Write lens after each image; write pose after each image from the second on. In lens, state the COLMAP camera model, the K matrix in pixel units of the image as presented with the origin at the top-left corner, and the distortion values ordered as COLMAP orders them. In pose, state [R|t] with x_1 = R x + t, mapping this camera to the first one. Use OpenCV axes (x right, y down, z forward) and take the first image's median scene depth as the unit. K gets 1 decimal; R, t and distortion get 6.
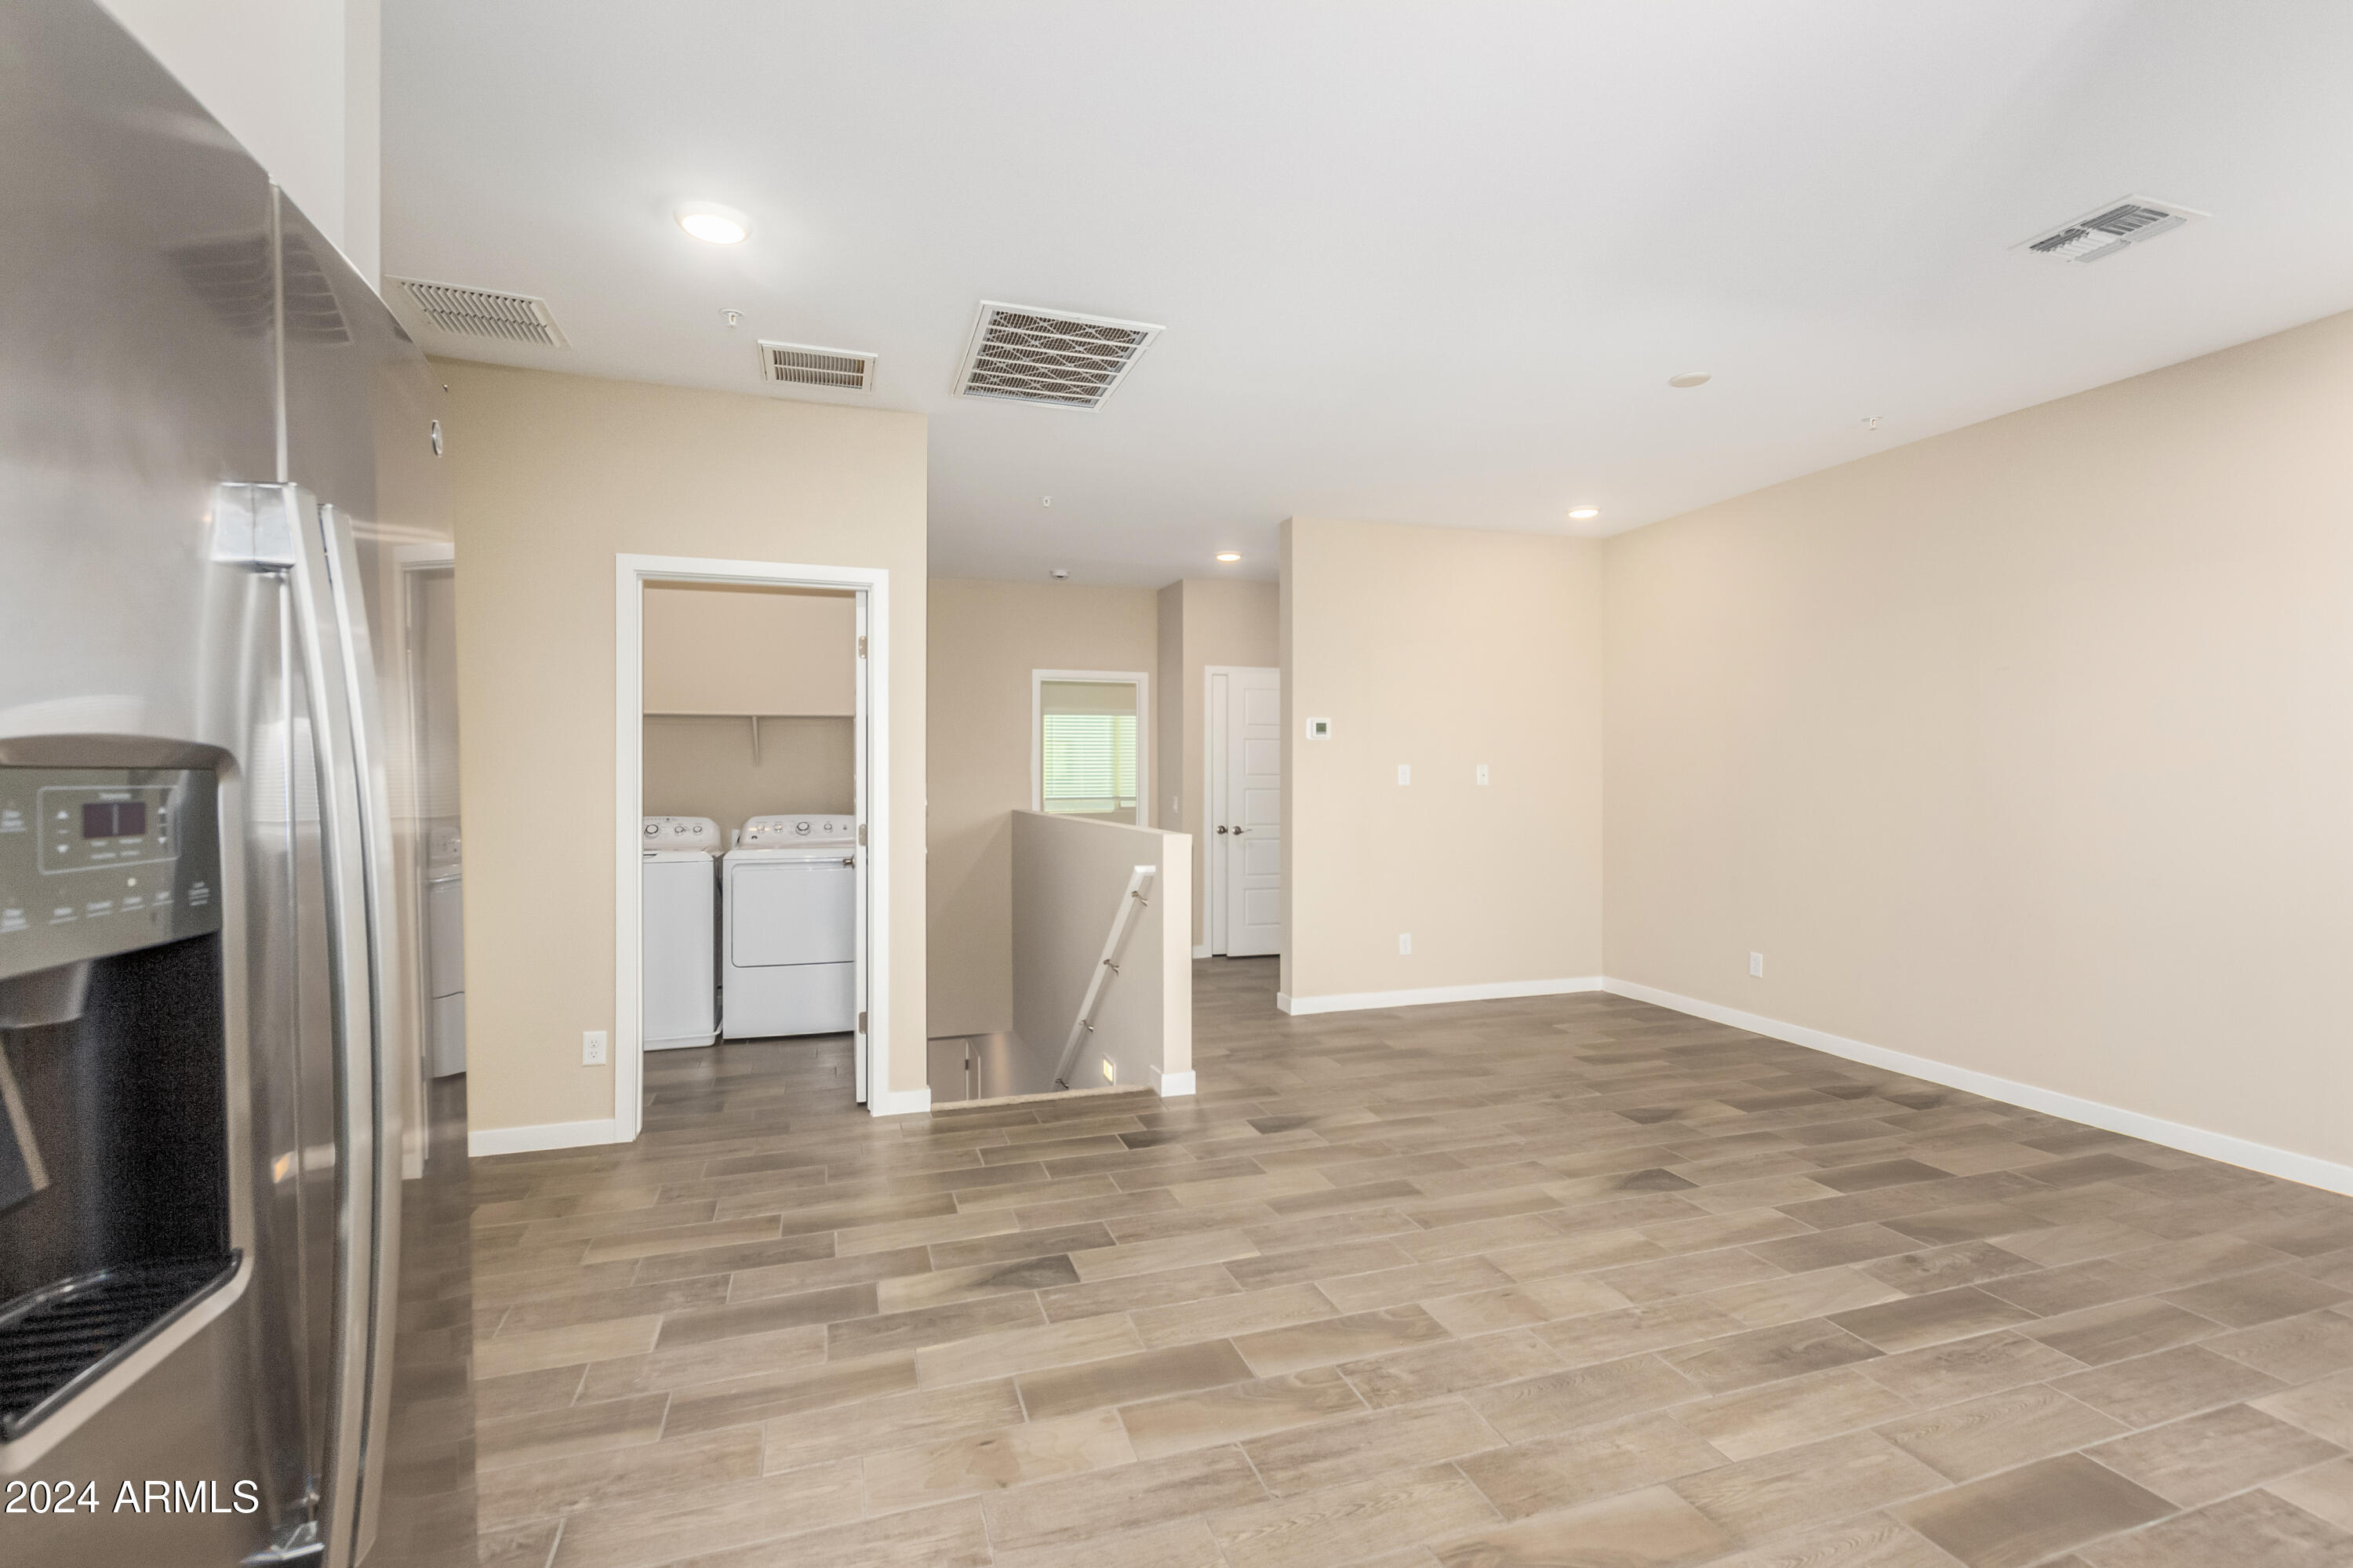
lens RADIAL K [[1062.7, 0, 1176.5], [0, 1062.7, 784.0], [0, 0, 1]] dist [0.004276, -0.005661]
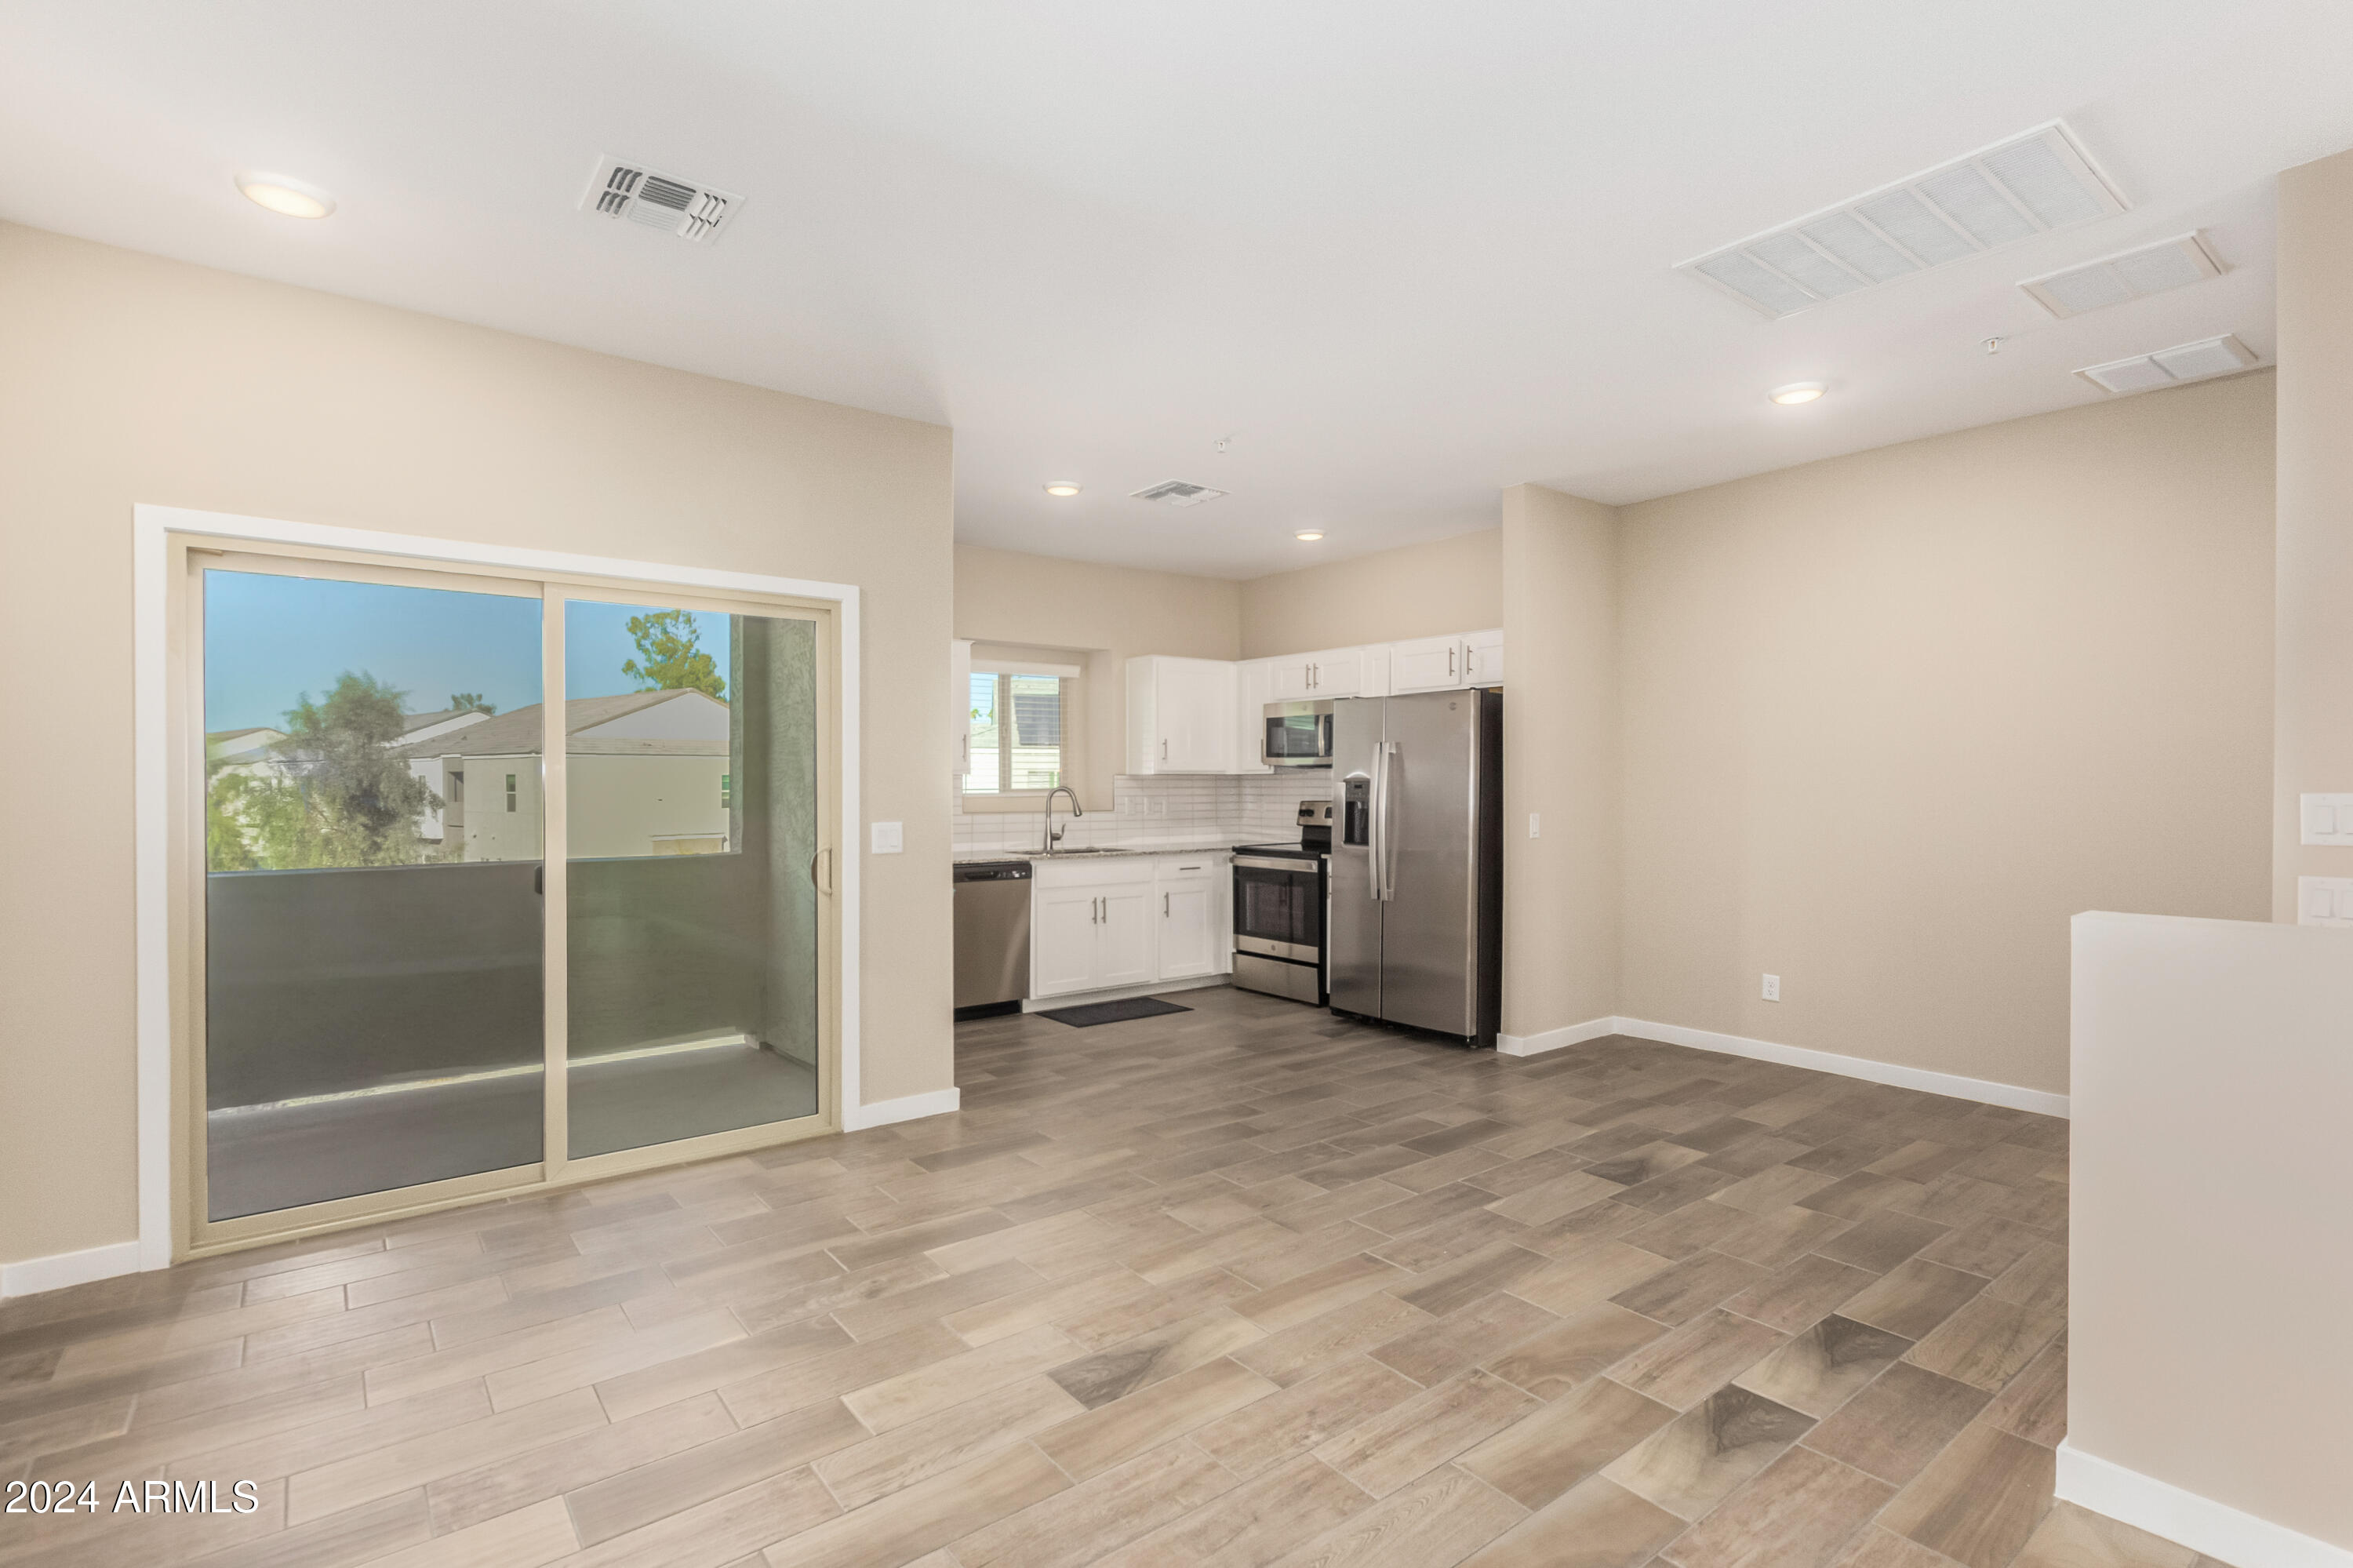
lens RADIAL K [[1084.8, 0, 1176.5], [0, 1084.8, 784.0], [0, 0, 1]] dist [0.002609, -0.005900]
pose [[-0.940911, 0.005415, -0.338611, 0.752422], [0.001154, 0.999918, 0.012783, -0.004283], [0.338652, 0.011637, -0.940840, 1.945584]]
